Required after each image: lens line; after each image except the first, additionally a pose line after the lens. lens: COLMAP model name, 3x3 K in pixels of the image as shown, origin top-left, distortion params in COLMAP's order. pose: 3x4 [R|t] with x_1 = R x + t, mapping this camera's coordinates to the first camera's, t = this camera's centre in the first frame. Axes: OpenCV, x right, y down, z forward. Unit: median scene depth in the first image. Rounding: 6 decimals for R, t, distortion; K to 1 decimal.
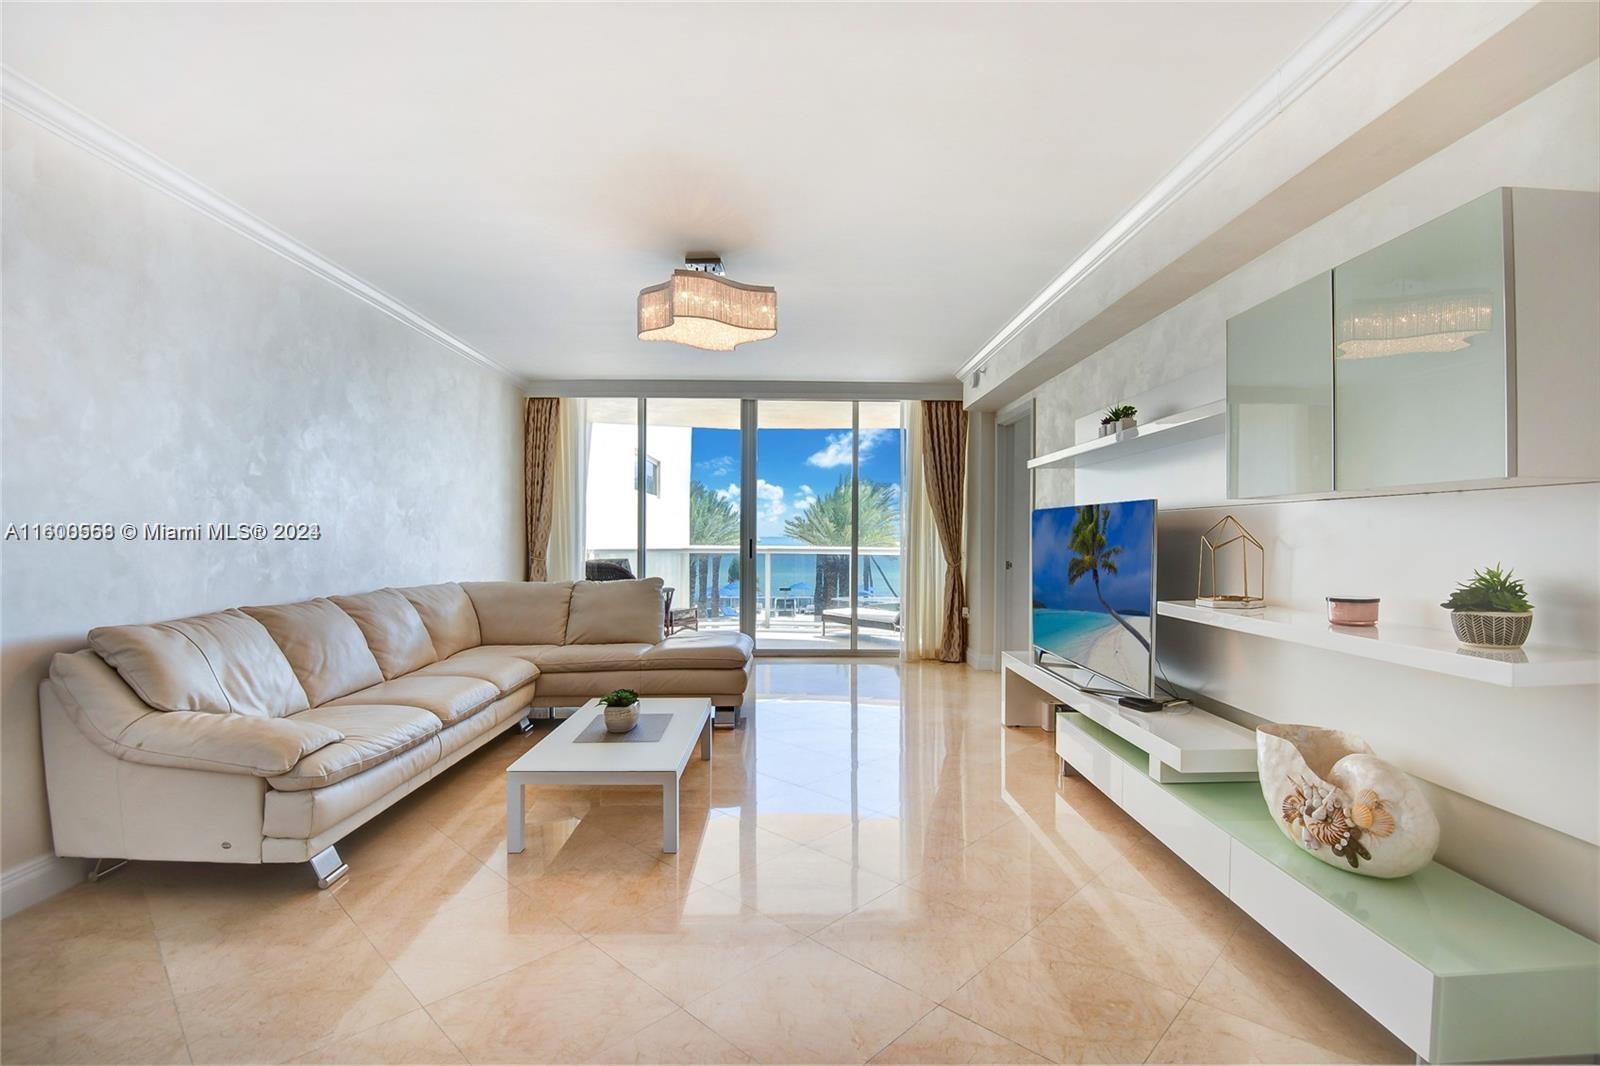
lens RADIAL K [[756.3, 0, 800.0], [0, 756.3, 533.0], [0, 0, 1]] dist [-0.001714, -0.028613]
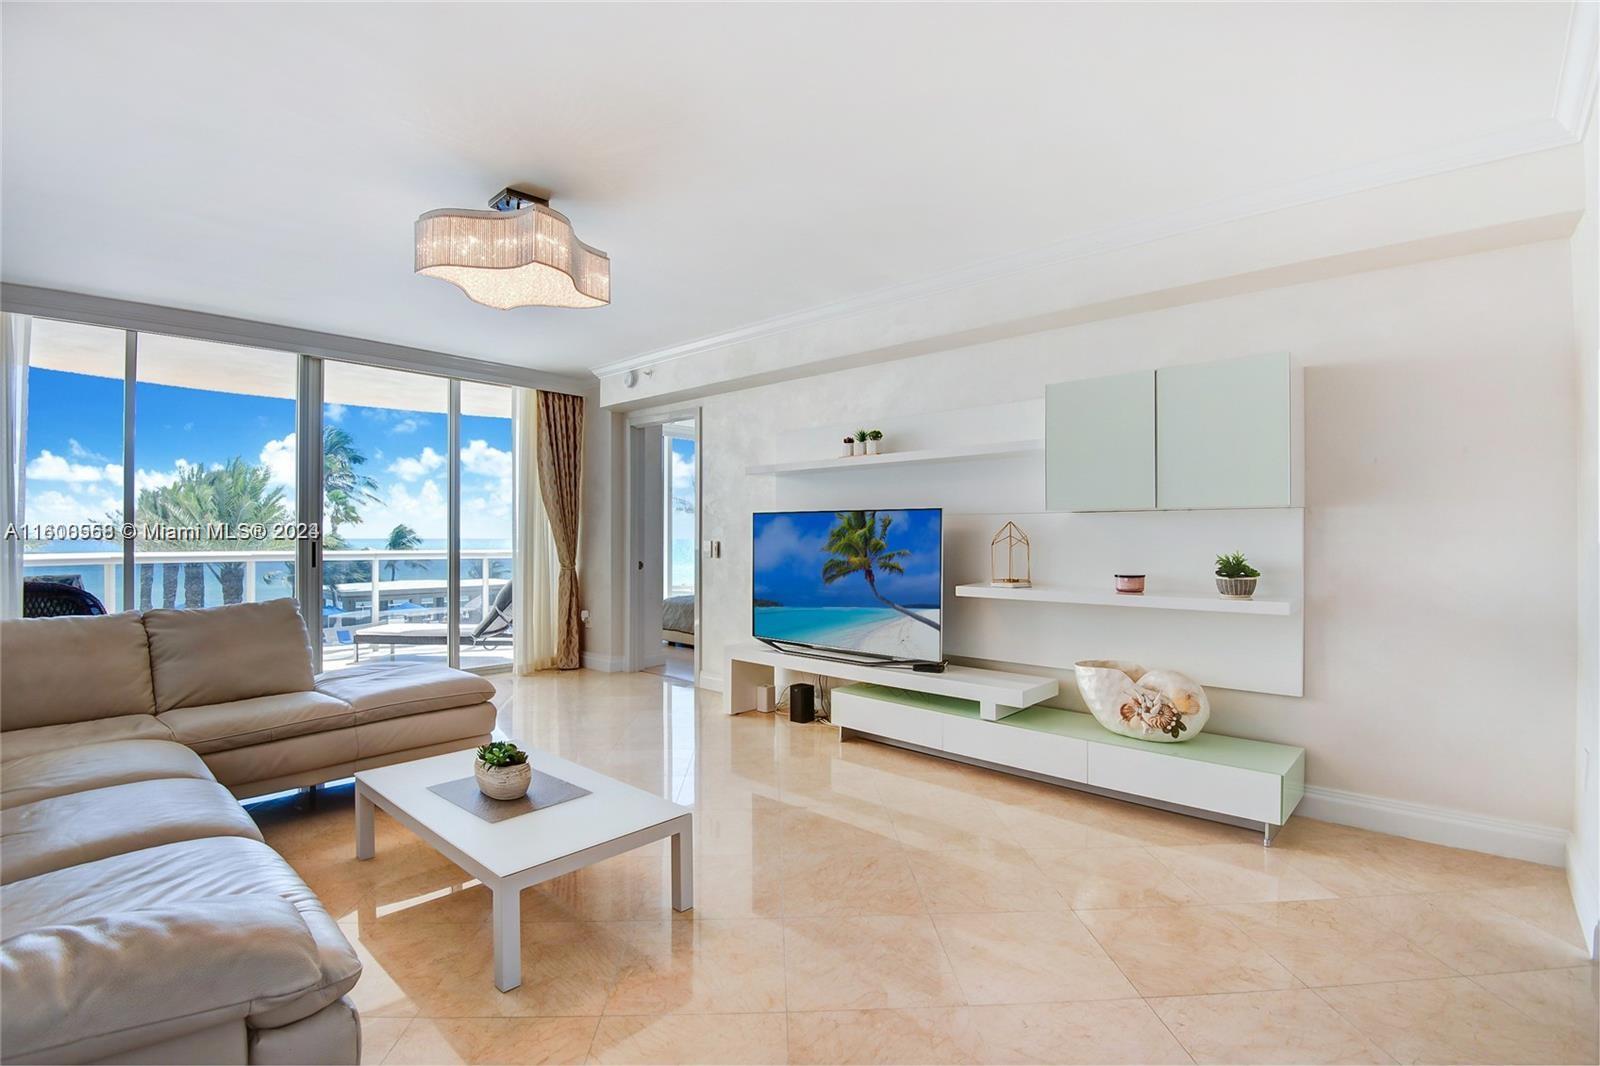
lens RADIAL K [[756.3, 0, 800.0], [0, 756.3, 533.0], [0, 0, 1]] dist [-0.001714, -0.028613]
pose [[0.677883, -0.002326, 0.735166, -0.360515], [0.001865, 0.999997, 0.001444, -0.002057], [-0.735167, 0.000392, 0.677886, 0.167781]]
